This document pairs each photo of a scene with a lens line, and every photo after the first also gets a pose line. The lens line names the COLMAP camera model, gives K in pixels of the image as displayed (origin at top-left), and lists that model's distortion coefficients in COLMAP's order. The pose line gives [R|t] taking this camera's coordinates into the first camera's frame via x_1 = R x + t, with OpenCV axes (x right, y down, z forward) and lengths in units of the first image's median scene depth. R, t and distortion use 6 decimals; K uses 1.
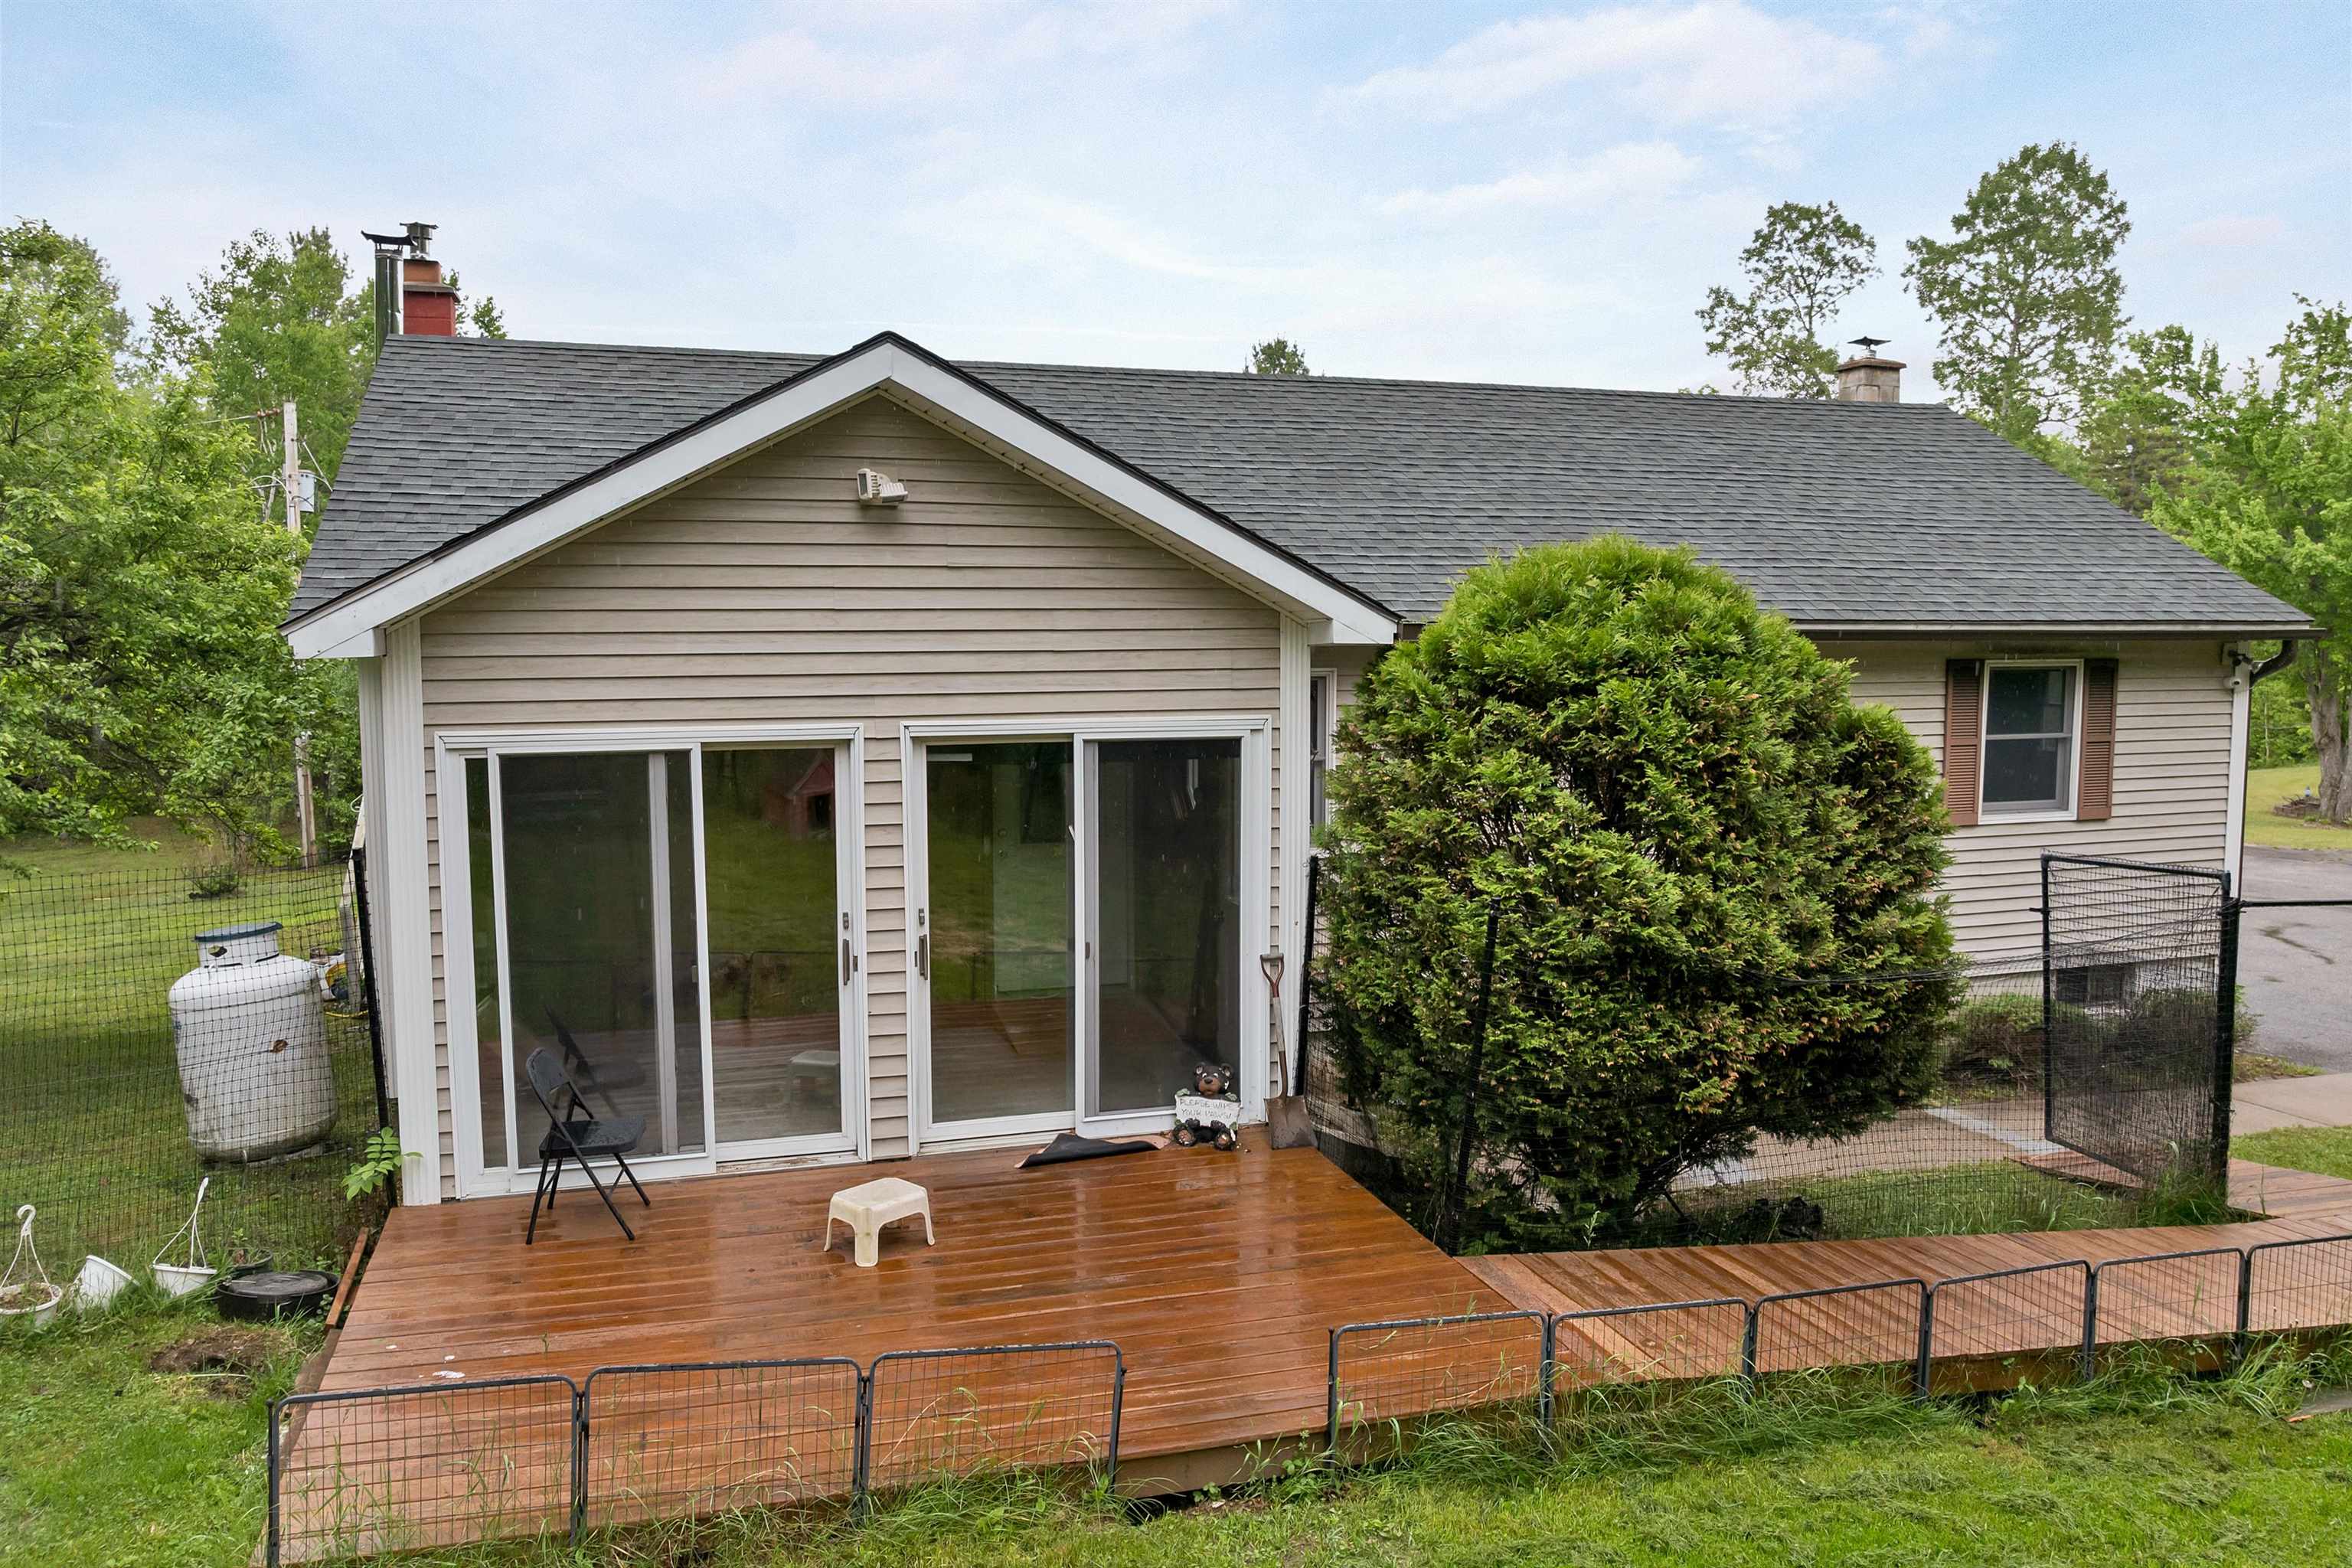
lens RADIAL K [[1687.8, 0, 1176.5], [0, 1687.8, 779.3], [0, 0, 1]] dist [-0.037572, -0.000769]
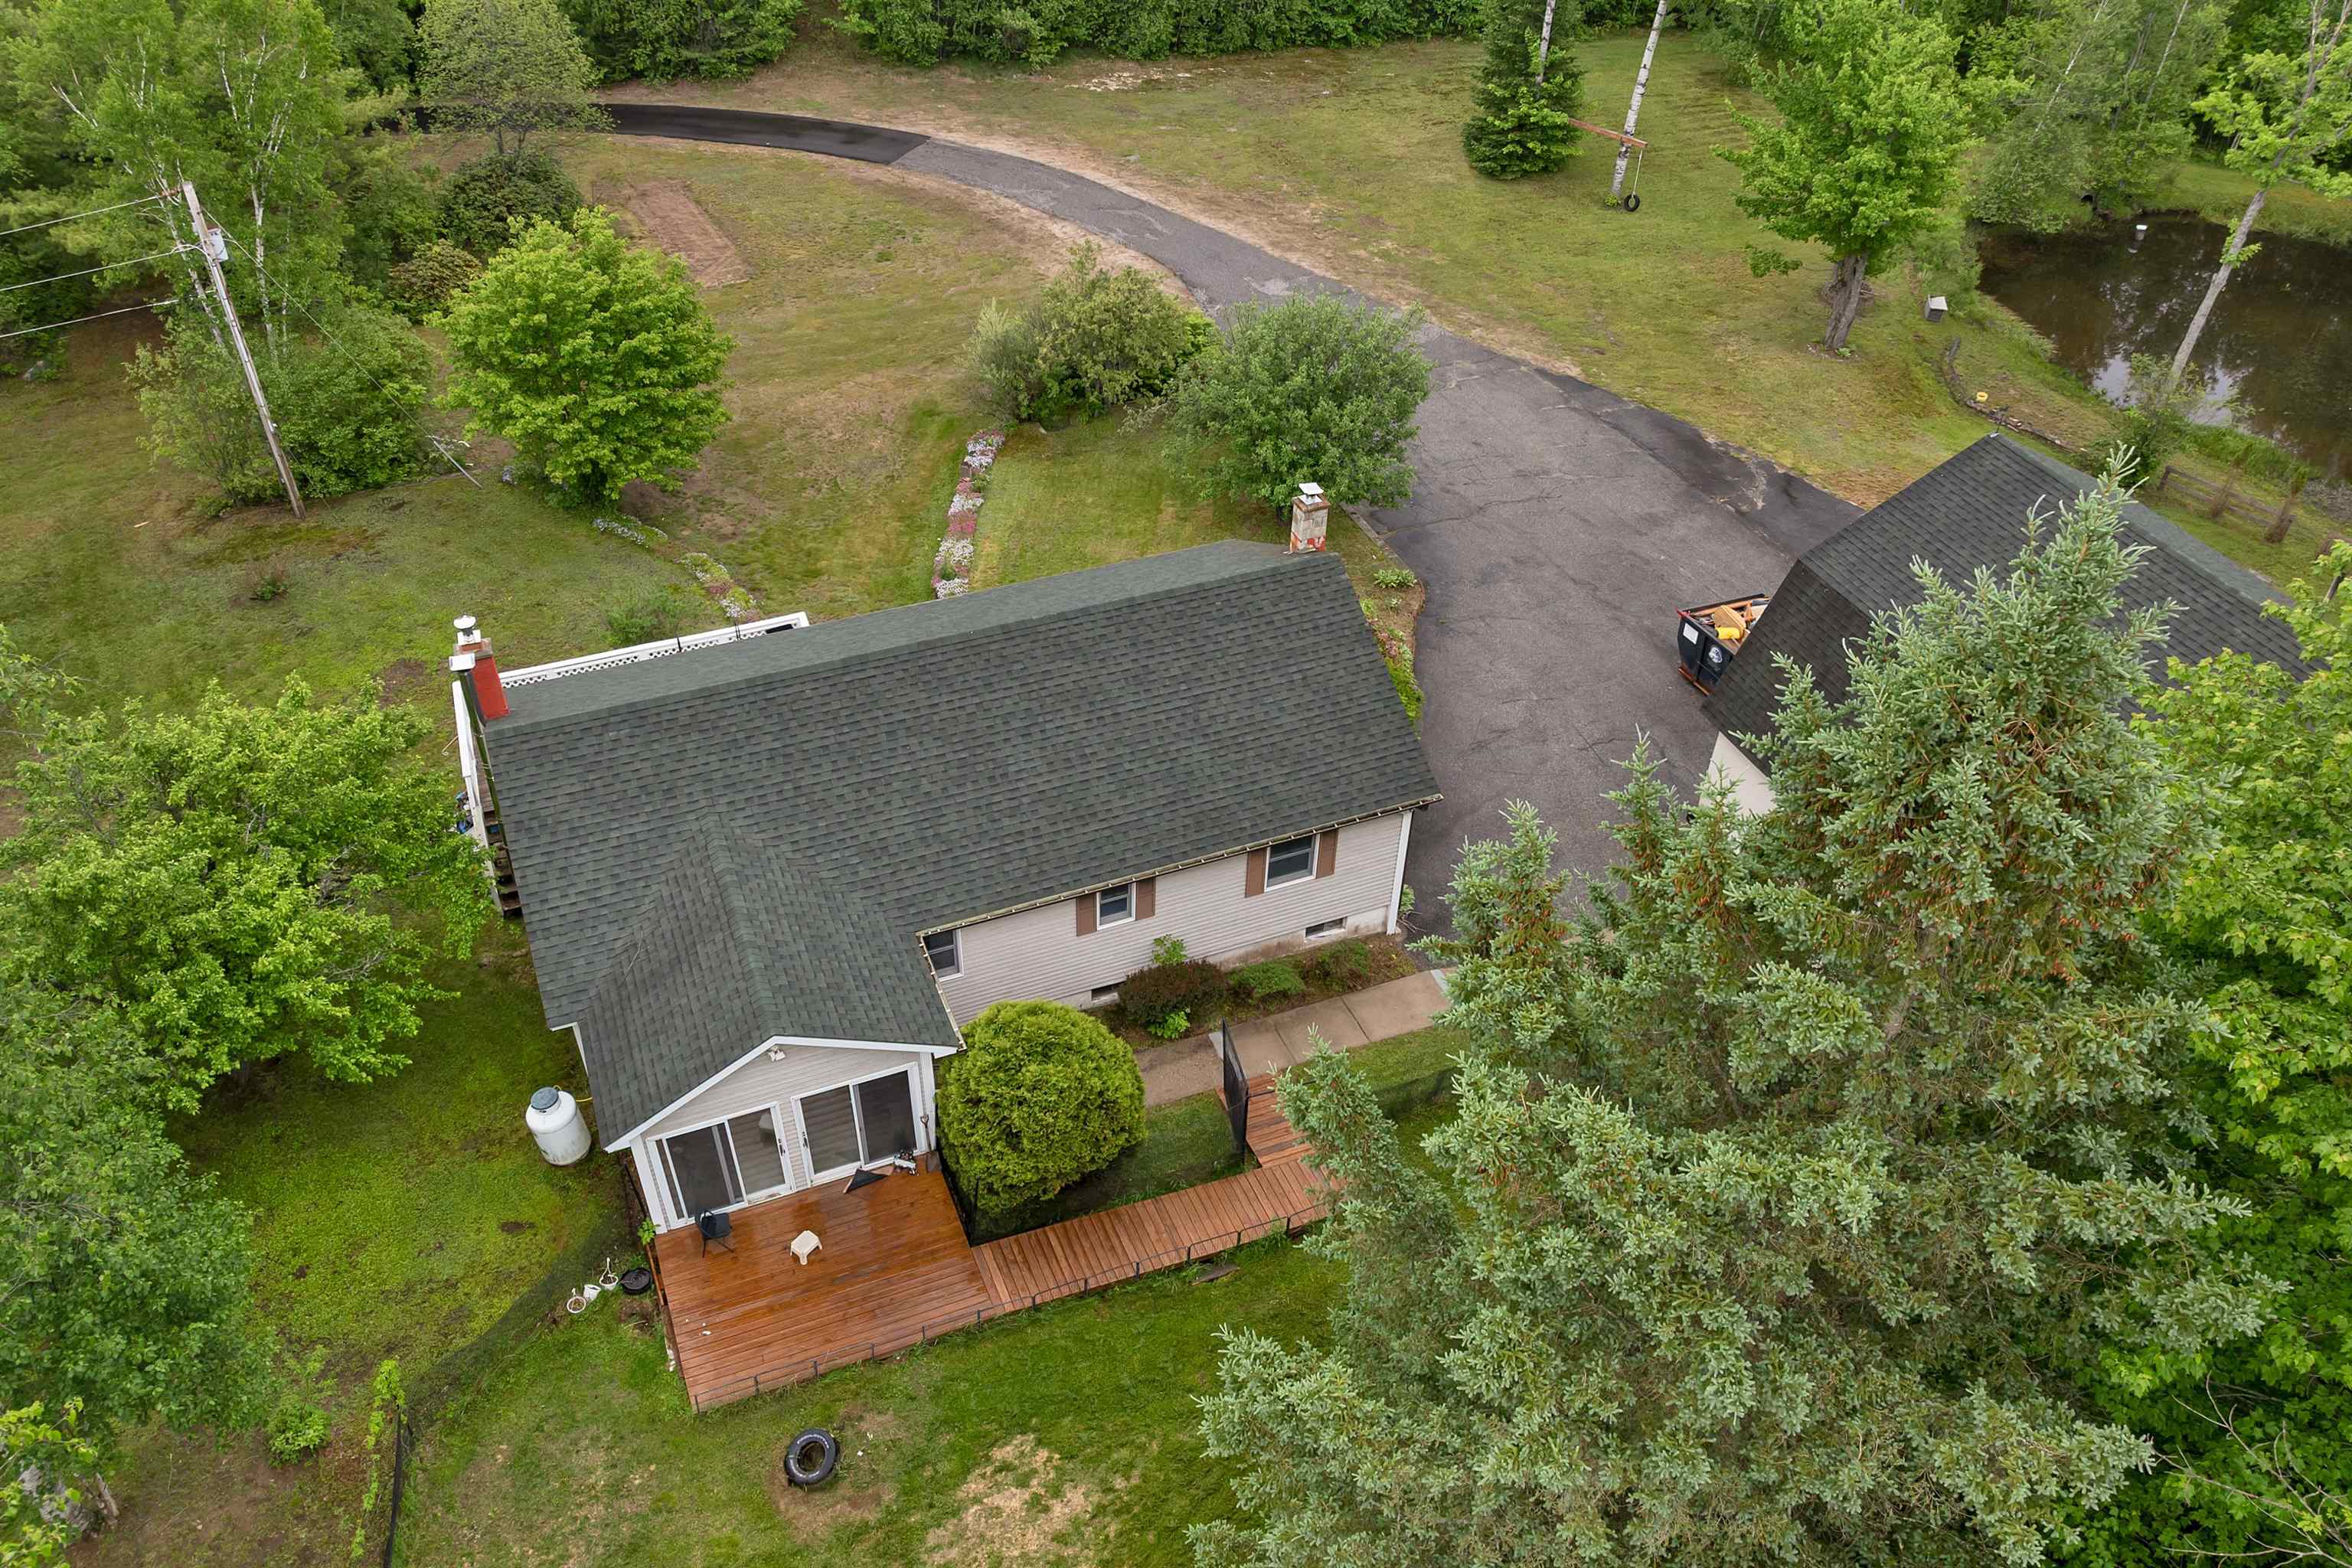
lens RADIAL K [[1687.8, 0, 1178.6], [0, 1687.8, 785.6], [0, 0, 1]] dist [-0.037572, -0.000769]
pose [[0.995044, -0.025796, 0.096028, 0.038794], [-0.036719, 0.802170, 0.595965, -0.357745], [-0.092404, -0.596538, 0.797248, -0.175017]]
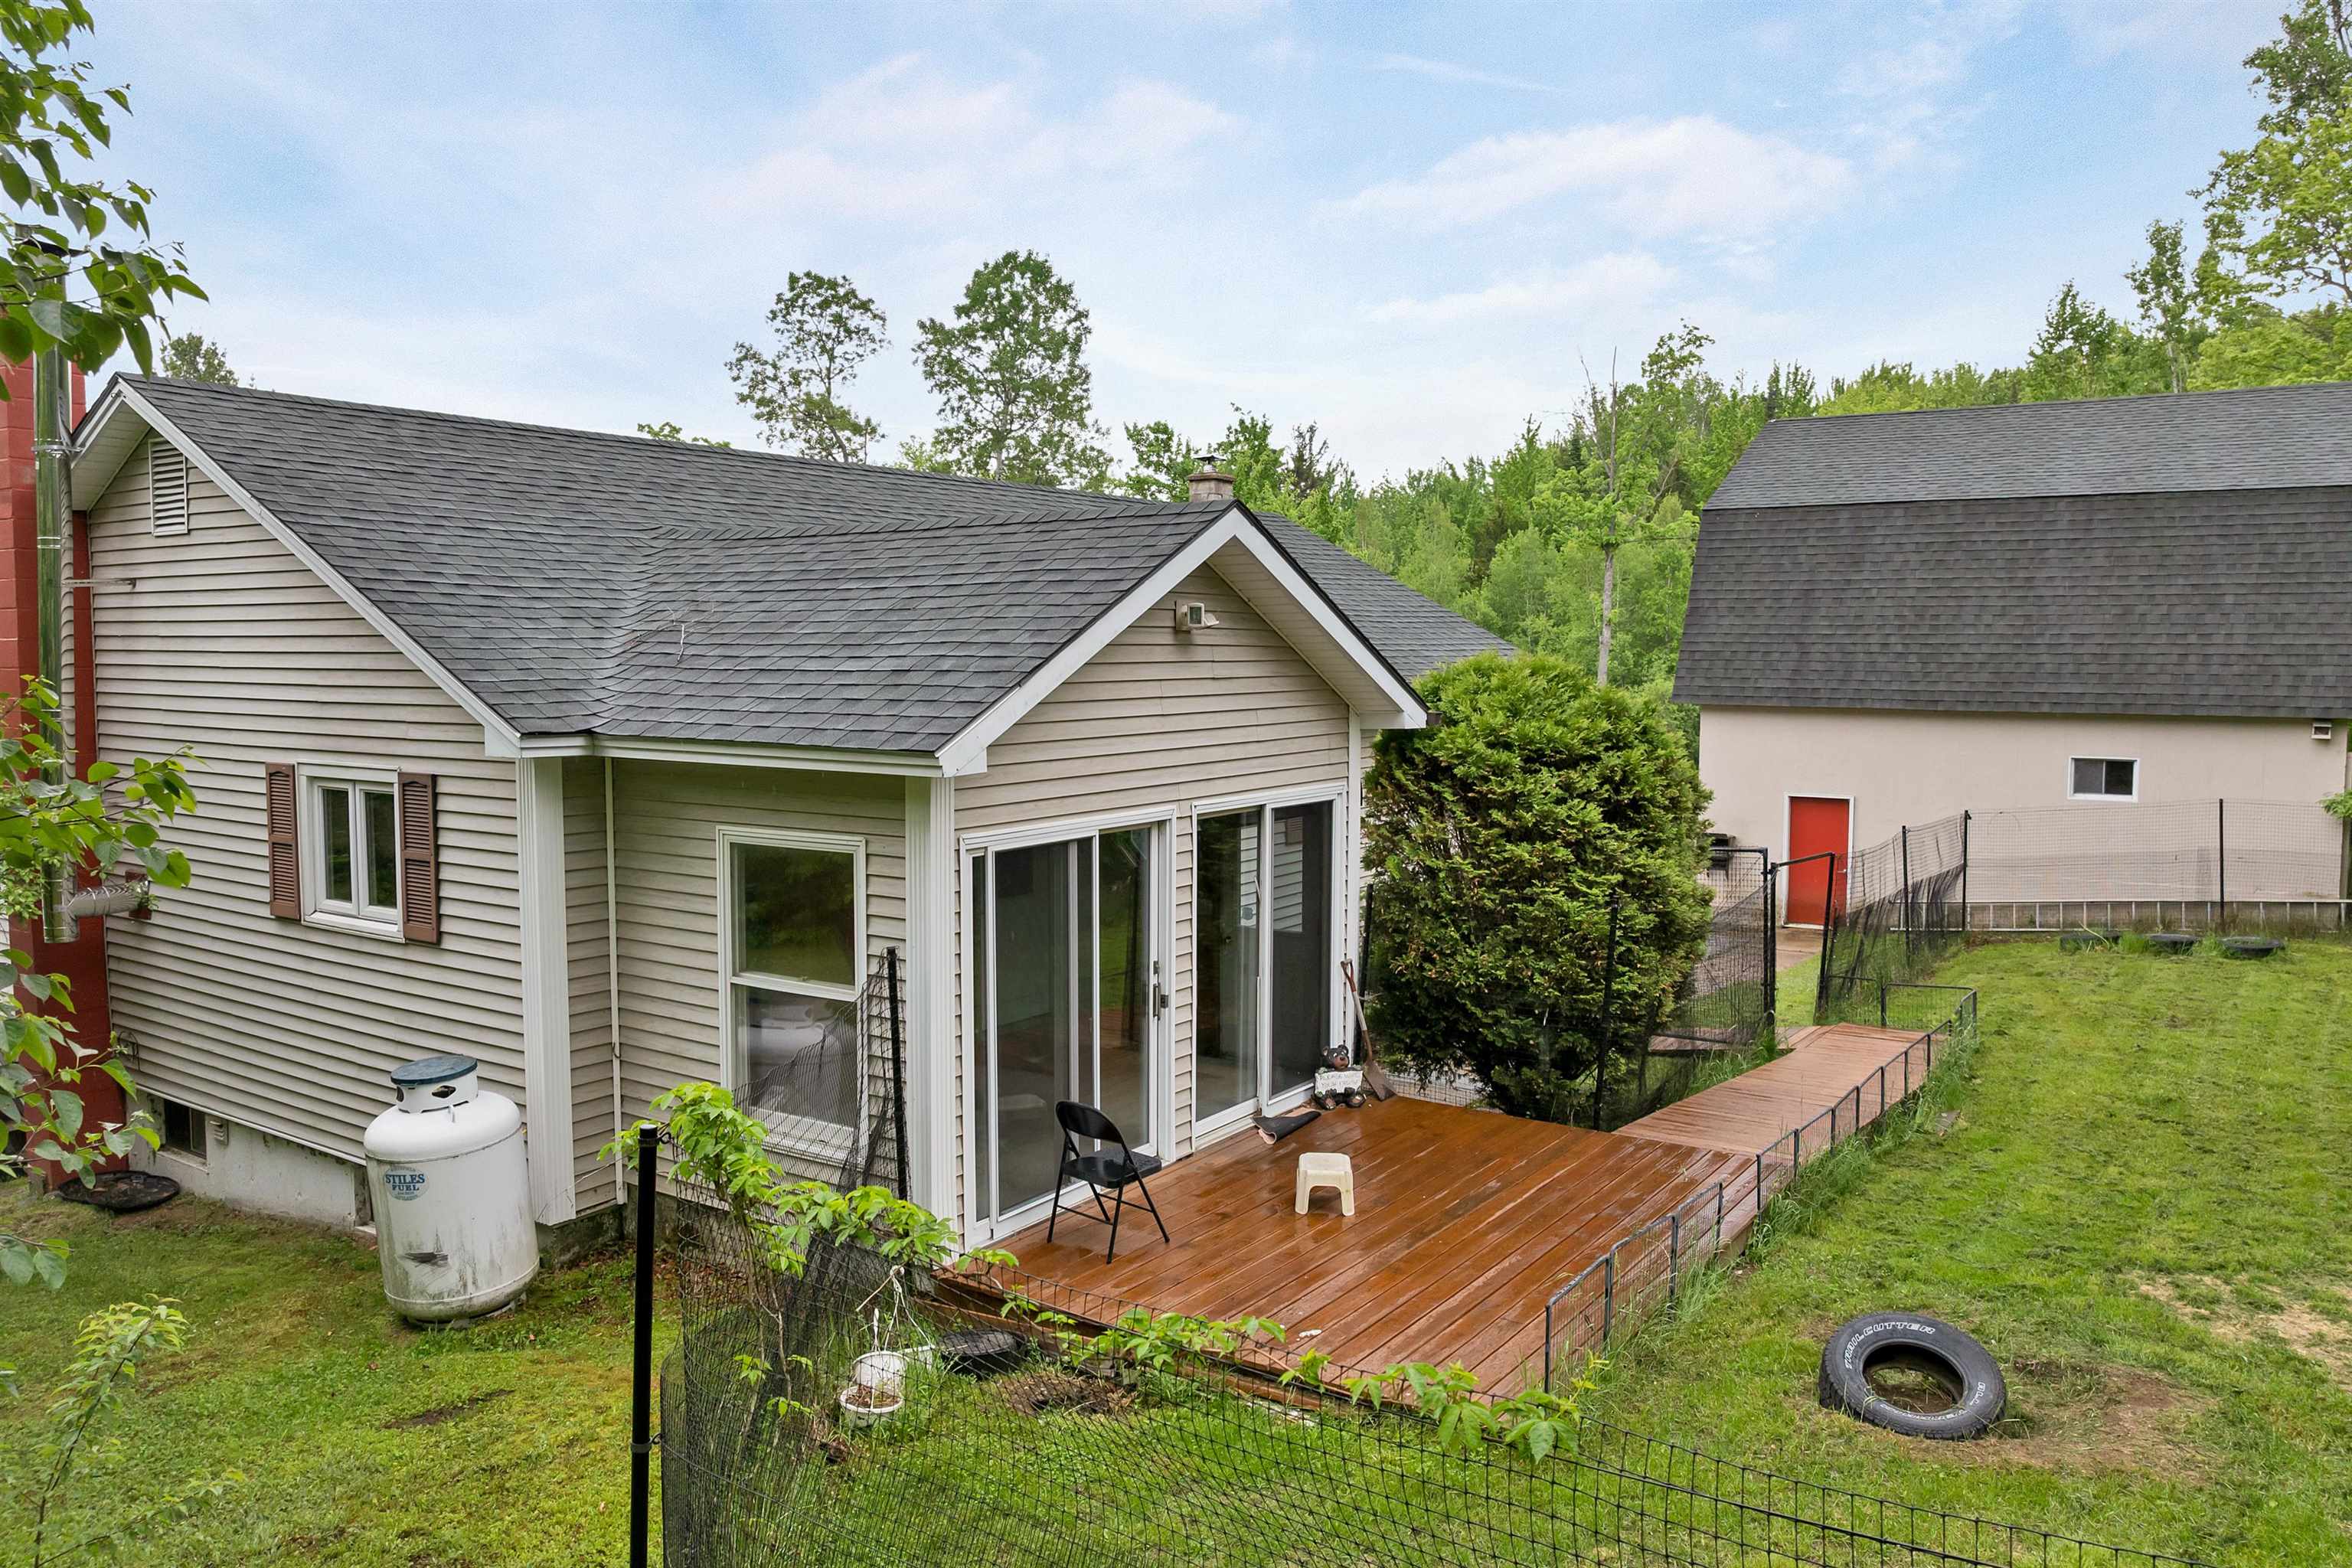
lens RADIAL K [[1687.8, 0, 1184.7], [0, 1687.8, 781.2], [0, 0, 1]] dist [-0.037572, -0.000769]
pose [[0.784313, -0.046290, 0.618636, -0.145648], [0.054038, 0.998520, 0.006205, -0.009023], [-0.618007, 0.028564, 0.785654, 0.003311]]
